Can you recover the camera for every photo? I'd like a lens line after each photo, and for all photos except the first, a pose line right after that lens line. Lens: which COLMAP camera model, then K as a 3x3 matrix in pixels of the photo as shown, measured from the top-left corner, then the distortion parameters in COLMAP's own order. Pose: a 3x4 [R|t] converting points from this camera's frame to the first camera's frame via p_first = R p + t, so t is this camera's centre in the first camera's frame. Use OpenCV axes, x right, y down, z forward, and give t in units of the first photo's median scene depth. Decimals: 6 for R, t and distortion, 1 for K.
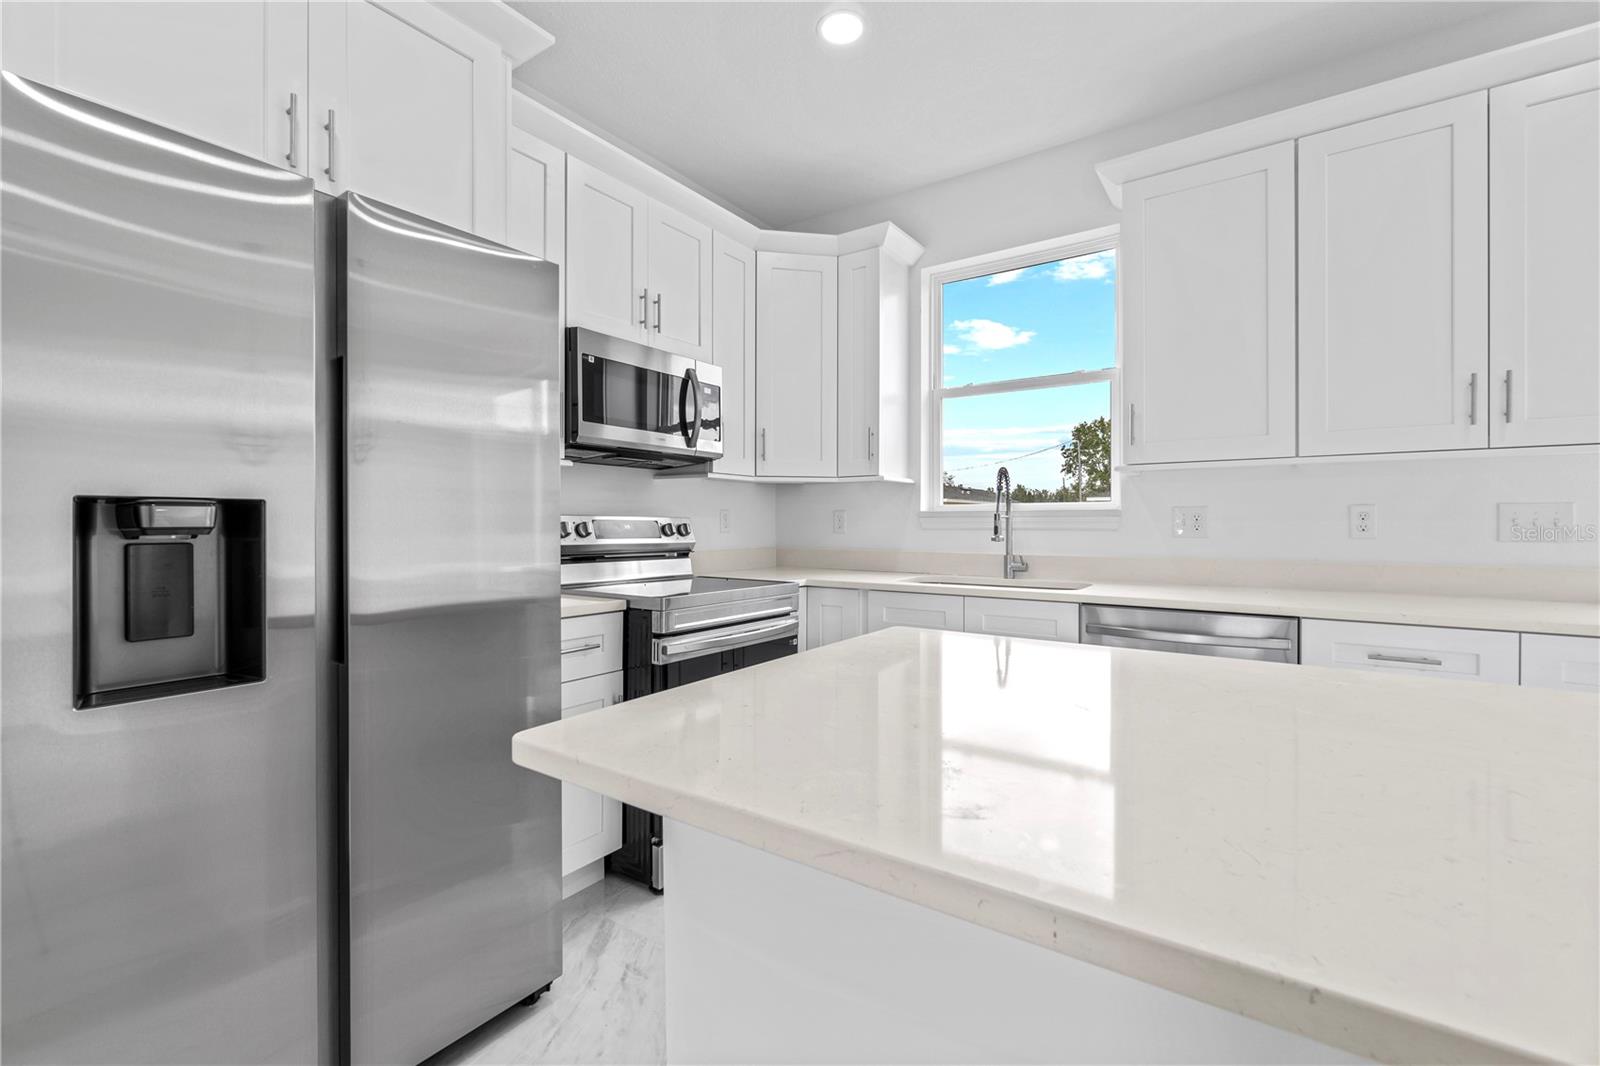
lens RADIAL K [[699.0, 0, 796.7], [0, 699.0, 529.5], [0, 0, 1]] dist [-0.001945, 0.000683]
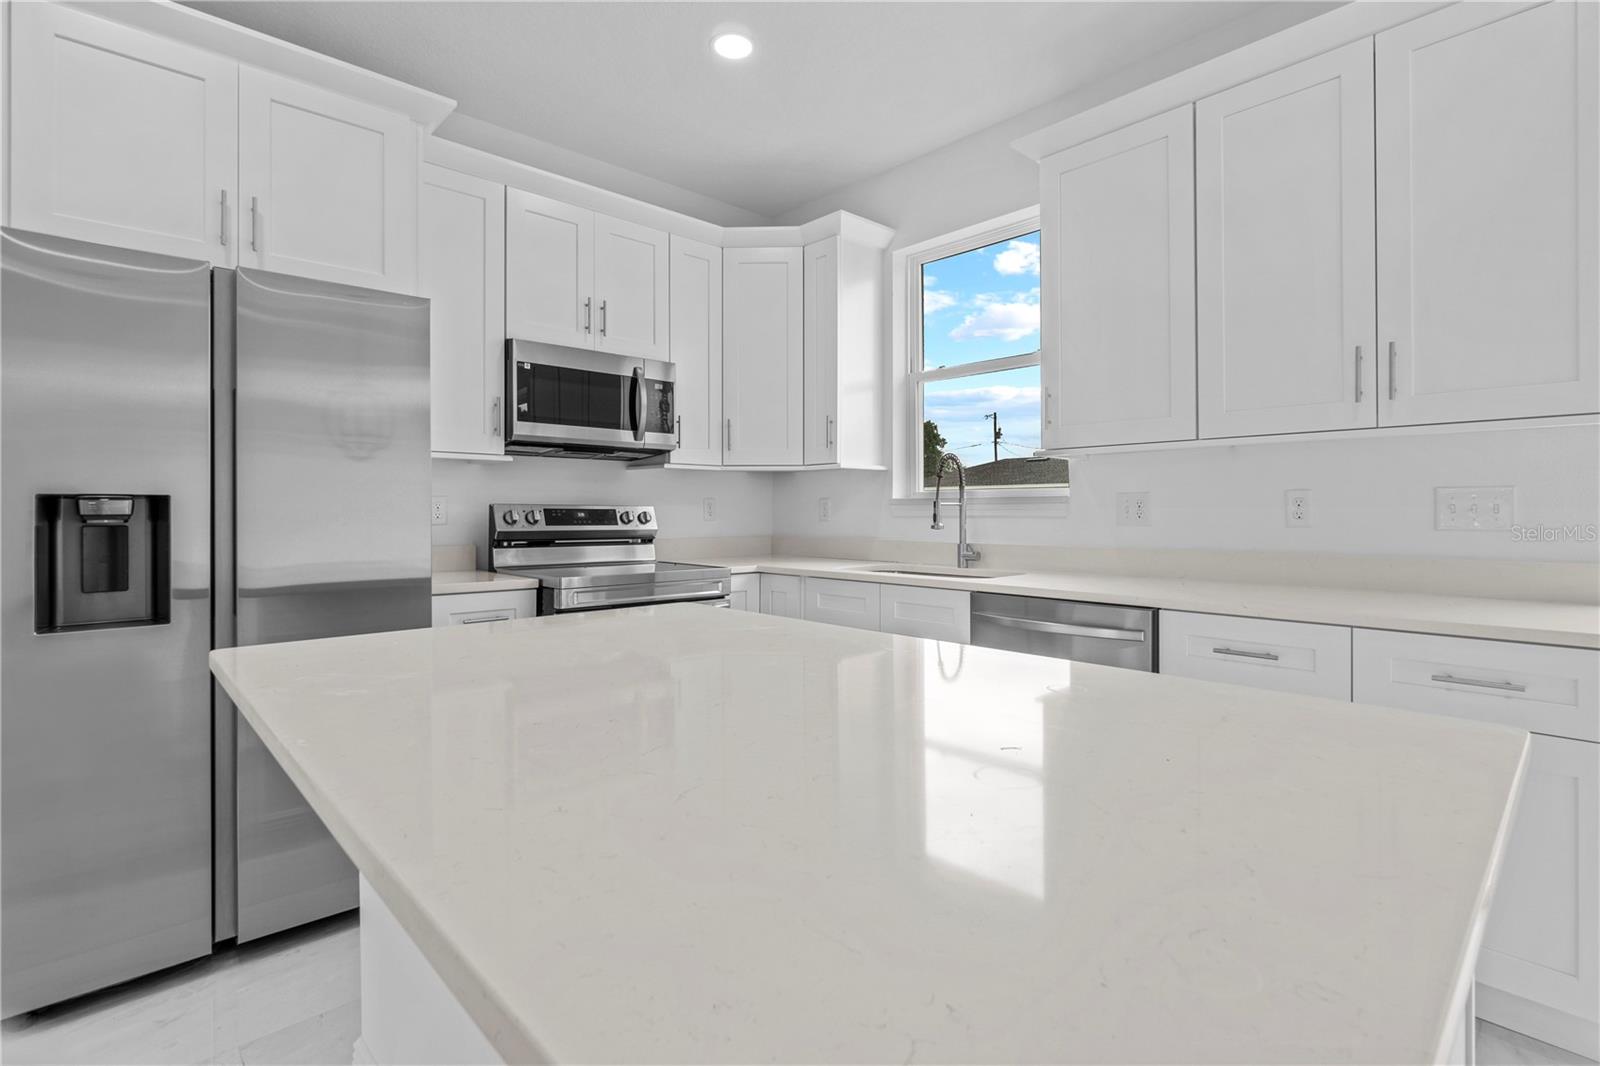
lens RADIAL K [[774.4, 0, 791.4], [0, 774.4, 508.9], [0, 0, 1]] dist [0.012634, -0.001162]
pose [[0.977268, -0.002344, -0.211996, 0.336648], [-0.000320, 0.999921, -0.012533, 0.002106], [0.212009, 0.012316, 0.977190, -0.112052]]
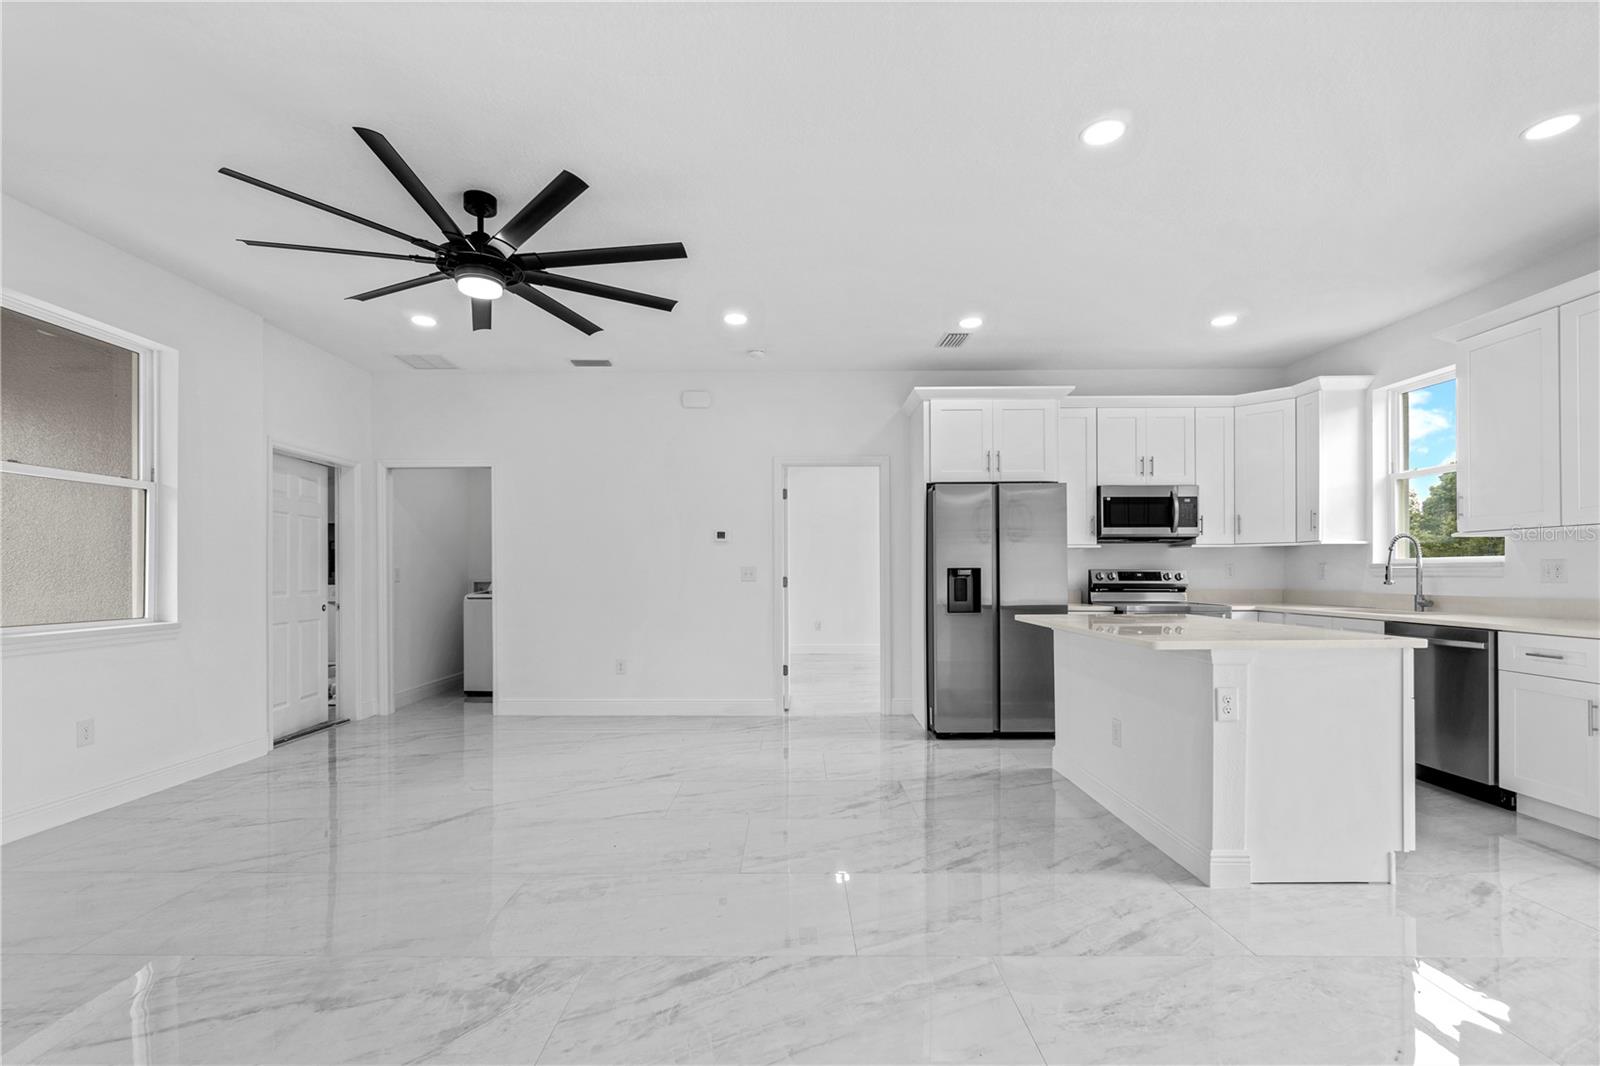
lens RADIAL K [[699.0, 0, 800.7], [0, 699.0, 574.6], [0, 0, 1]] dist [-0.001945, 0.000683]
pose [[0.580207, -0.001047, -0.814468, 0.816330], [-0.003410, 0.999987, -0.003714, 0.006306], [0.814462, 0.004933, 0.580196, -0.929703]]
